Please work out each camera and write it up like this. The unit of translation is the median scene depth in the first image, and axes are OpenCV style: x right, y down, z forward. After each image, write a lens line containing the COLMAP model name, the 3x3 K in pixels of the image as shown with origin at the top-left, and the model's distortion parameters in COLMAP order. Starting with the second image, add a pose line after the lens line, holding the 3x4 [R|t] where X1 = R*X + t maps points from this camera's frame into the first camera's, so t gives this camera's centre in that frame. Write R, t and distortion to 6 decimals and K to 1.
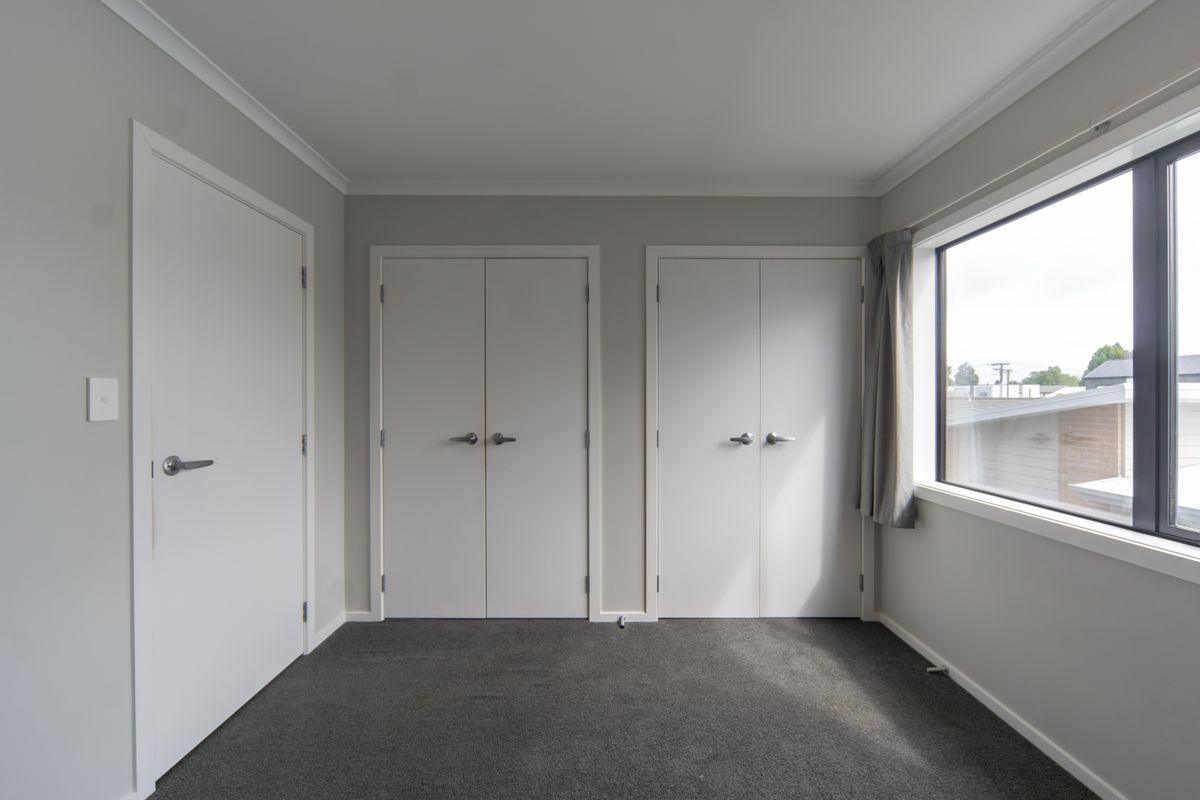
lens RADIAL K [[473.8, 0, 600.0], [0, 473.8, 400.0], [0, 0, 1]] dist [0.000191, -0.000054]
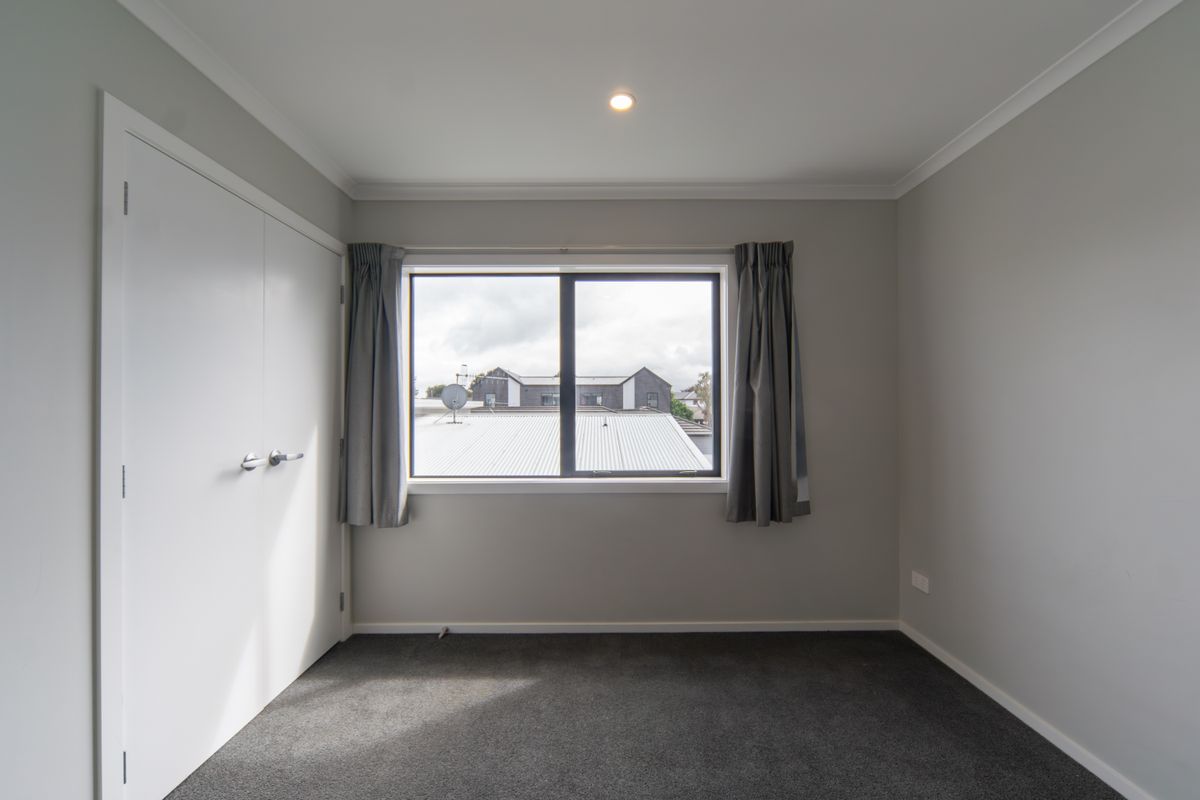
lens RADIAL K [[482.8, 0, 600.0], [0, 482.8, 400.0], [0, 0, 1]] dist [-0.000473, 0.000084]
pose [[-0.001672, 0.012811, 0.999917, -0.447359], [0.007601, 0.999889, -0.012798, 0.004023], [-0.999970, 0.007579, -0.001769, 0.539392]]
